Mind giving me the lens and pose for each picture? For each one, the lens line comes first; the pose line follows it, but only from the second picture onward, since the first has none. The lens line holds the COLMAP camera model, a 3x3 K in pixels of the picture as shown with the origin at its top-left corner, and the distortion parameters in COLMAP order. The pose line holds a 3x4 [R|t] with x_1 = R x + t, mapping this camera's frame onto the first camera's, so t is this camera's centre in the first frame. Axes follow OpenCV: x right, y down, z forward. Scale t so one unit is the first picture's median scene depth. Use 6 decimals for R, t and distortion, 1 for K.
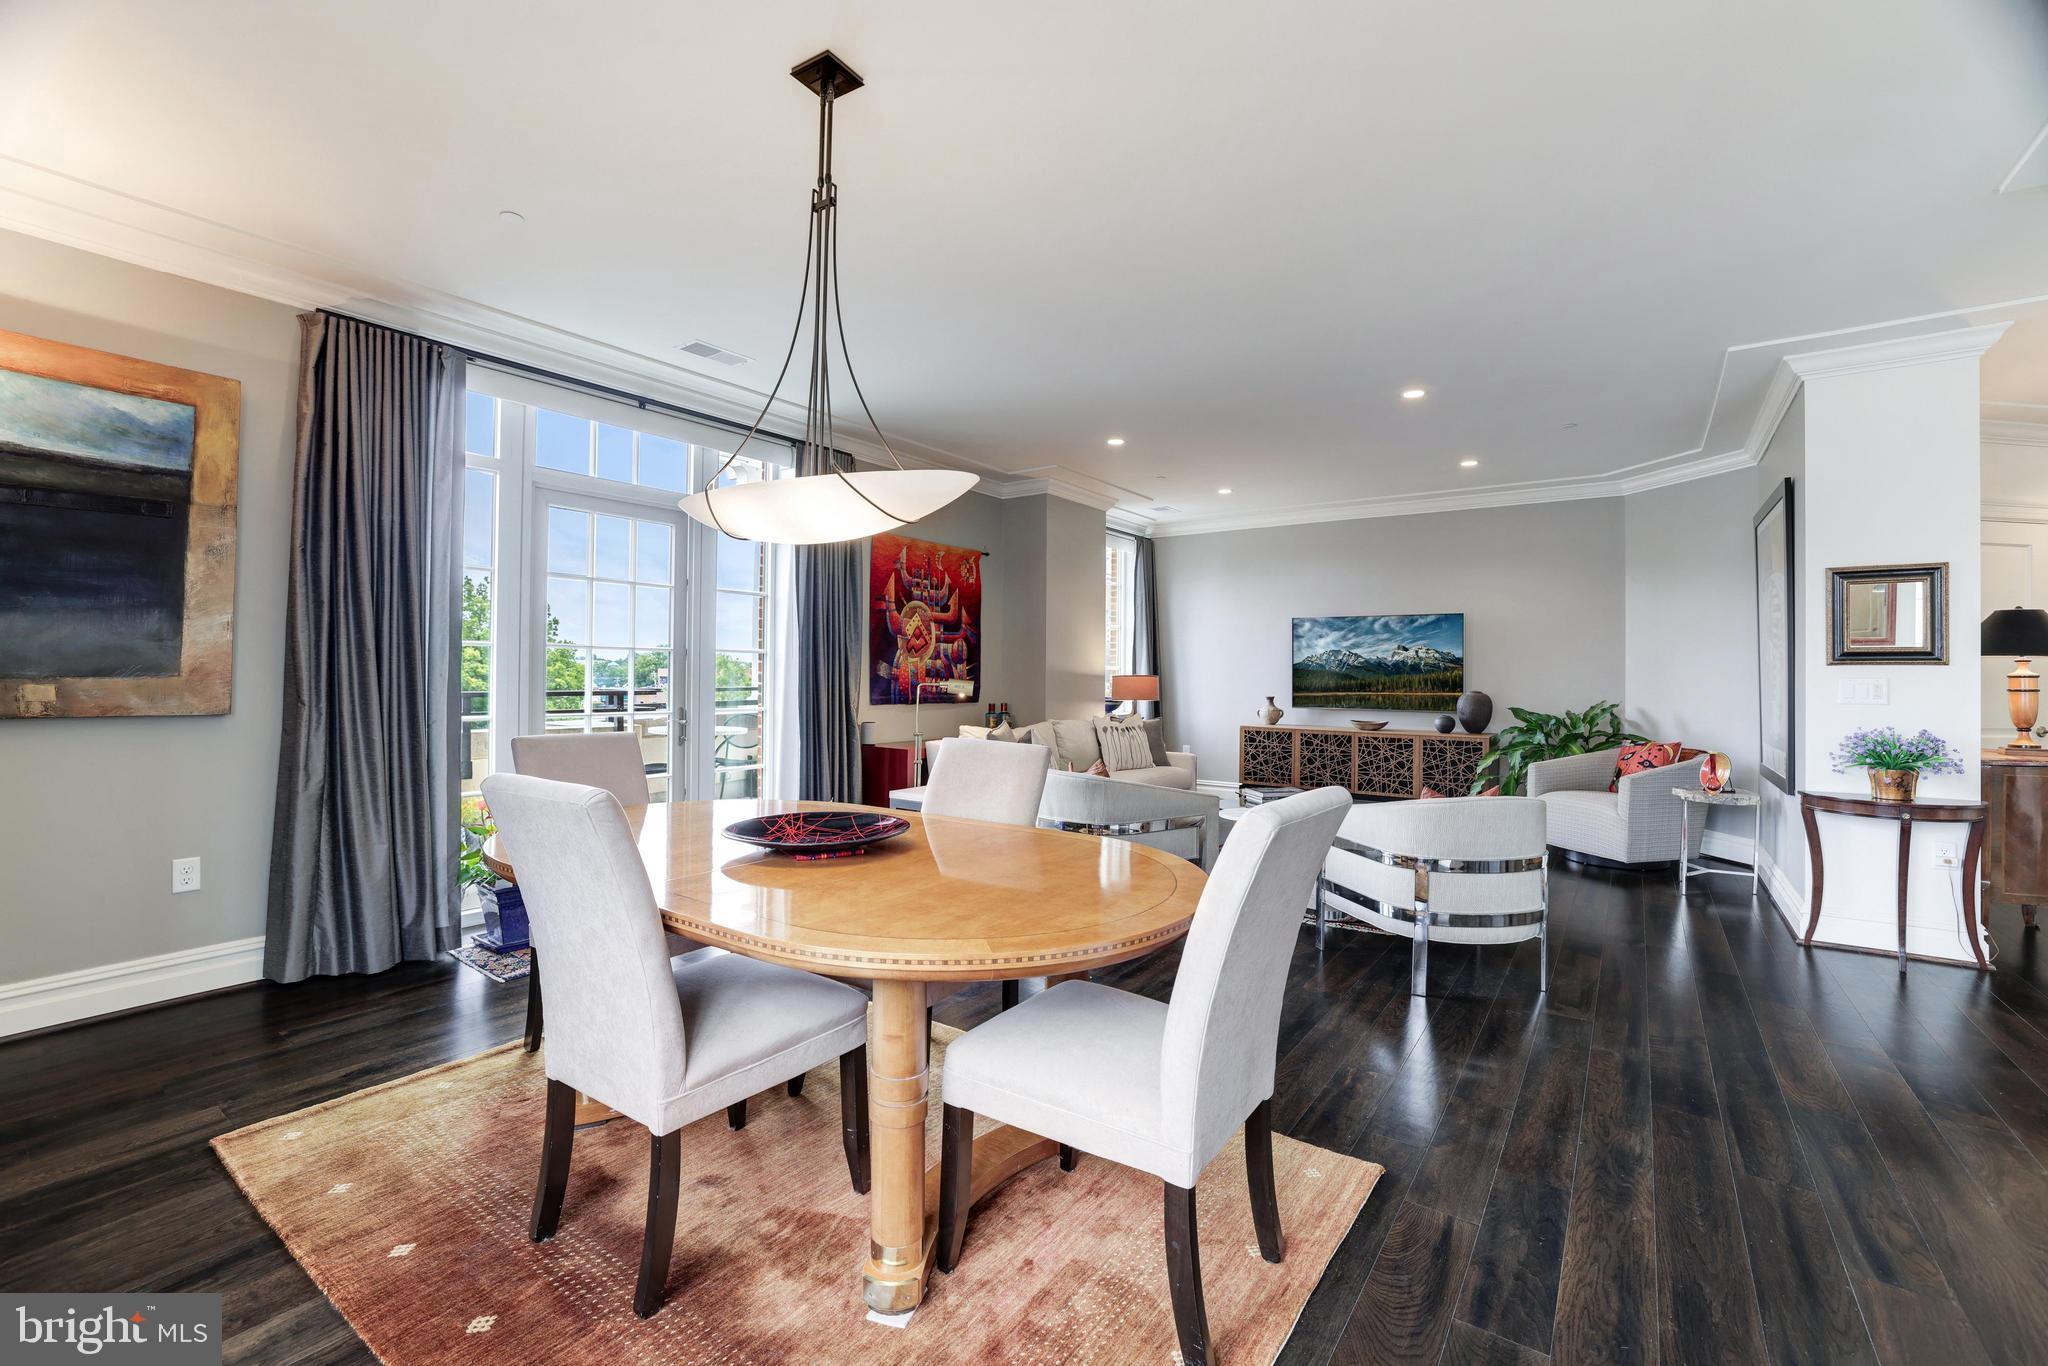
lens RADIAL K [[869.5, 0, 1020.8], [0, 869.5, 671.0], [0, 0, 1]] dist [-0.000117, 0.000397]
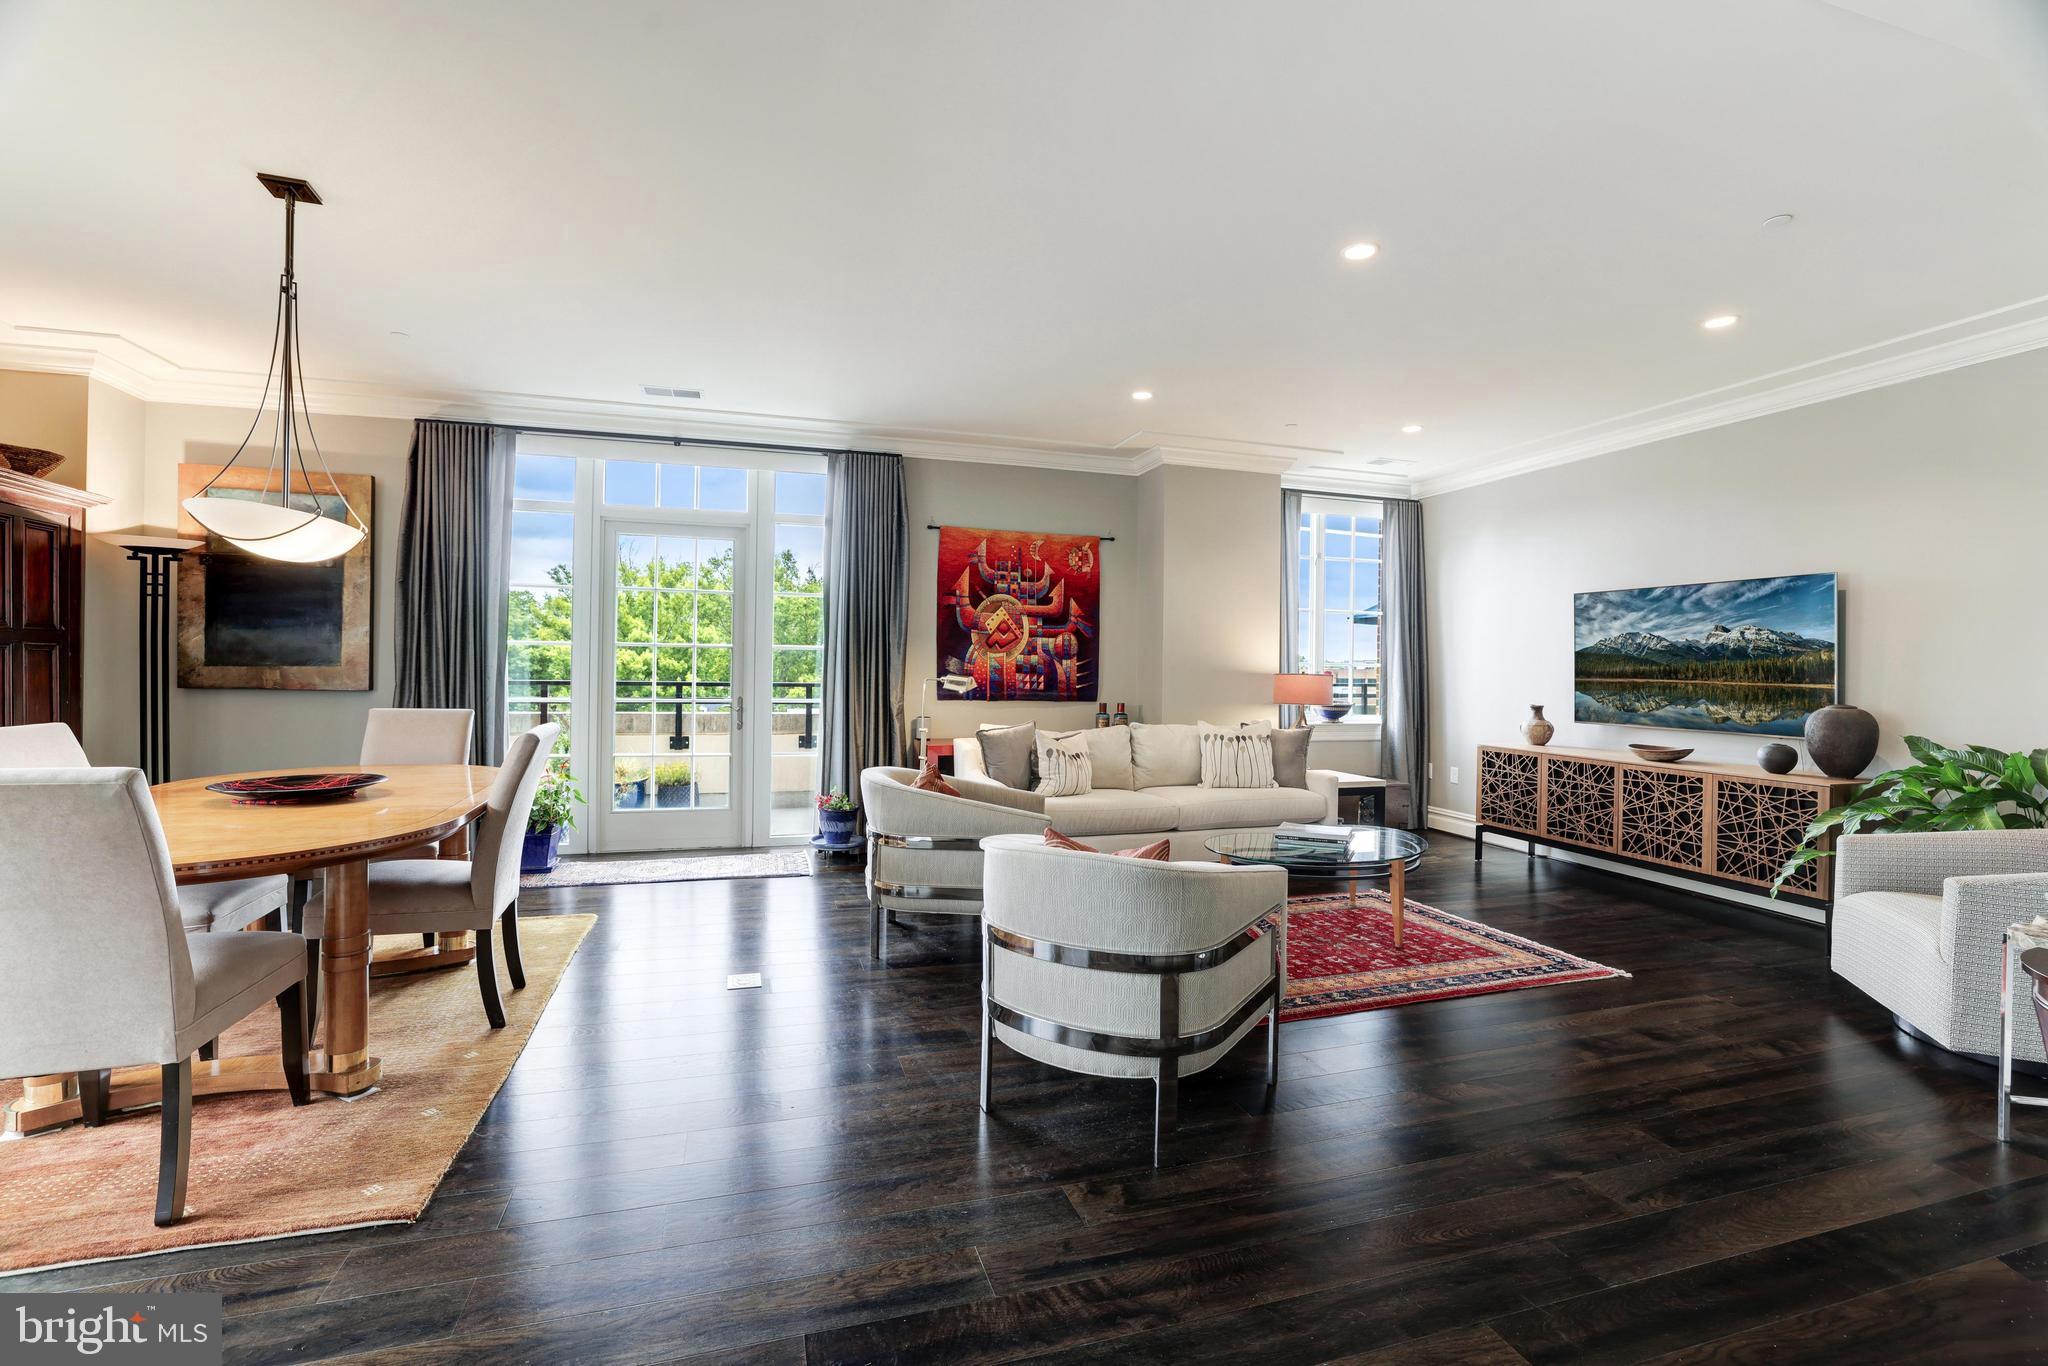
lens RADIAL K [[880.4, 0, 1025.3], [0, 880.4, 673.5], [0, 0, 1]] dist [-0.018135, 0.000128]
pose [[0.799877, 0.006617, -0.600127, 0.515972], [-0.005369, 0.999978, 0.003870, 0.003792], [0.600139, 0.000126, 0.799895, 0.245463]]
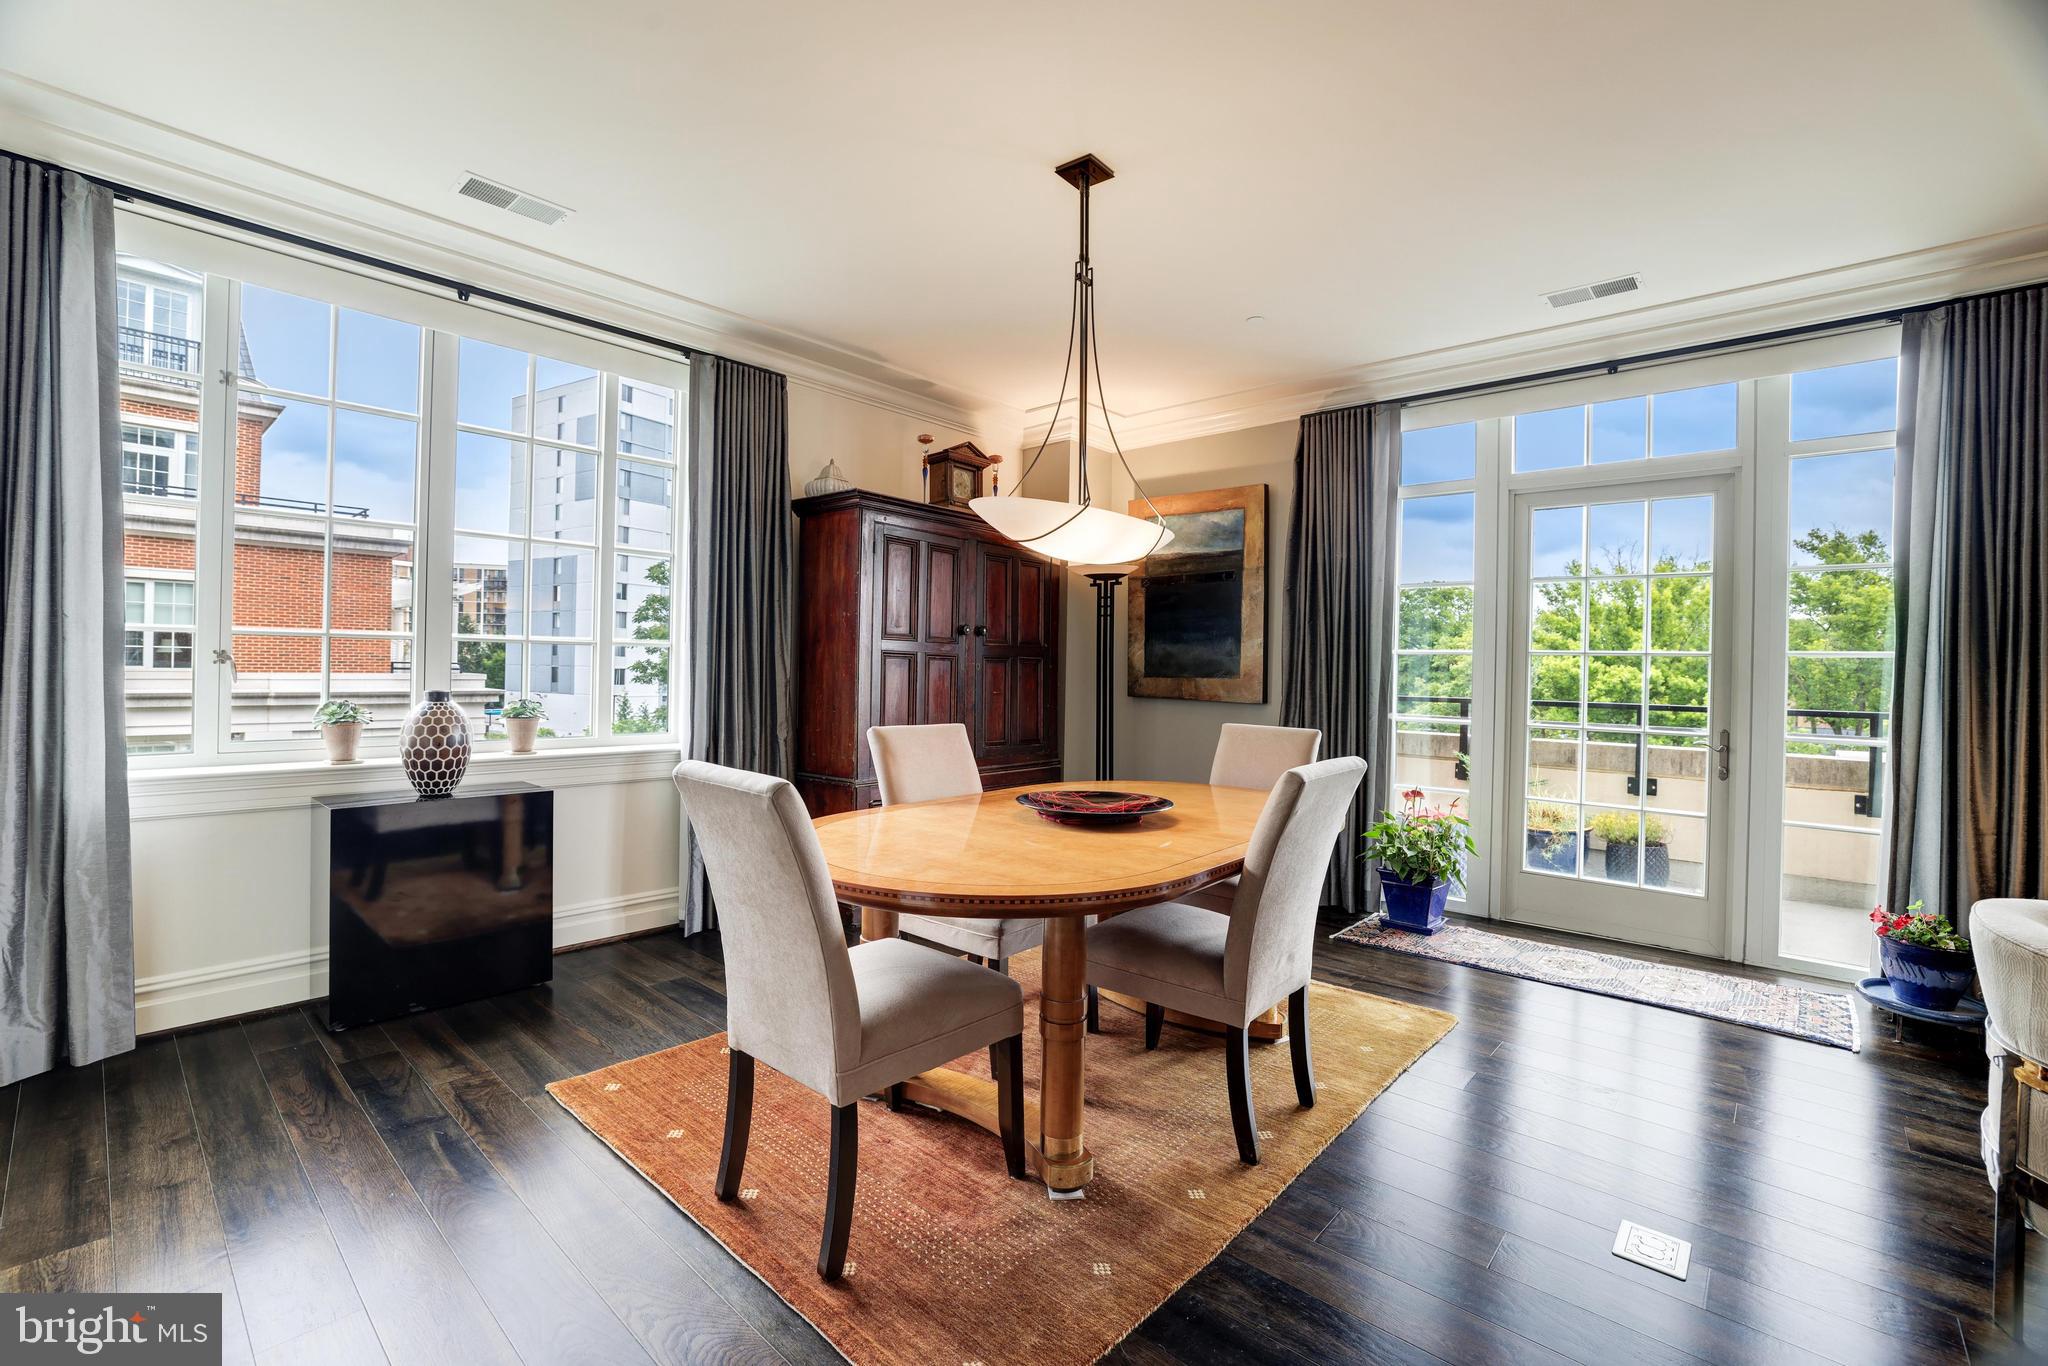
lens RADIAL K [[891.5, 0, 999.5], [0, 891.5, 666.9], [0, 0, 1]] dist [-0.030132, 0.000924]
pose [[-0.122923, -0.010615, -0.992359, 0.371099], [-0.019580, 0.999774, -0.008269, 0.004087], [0.992223, 0.018414, -0.123103, 0.393509]]
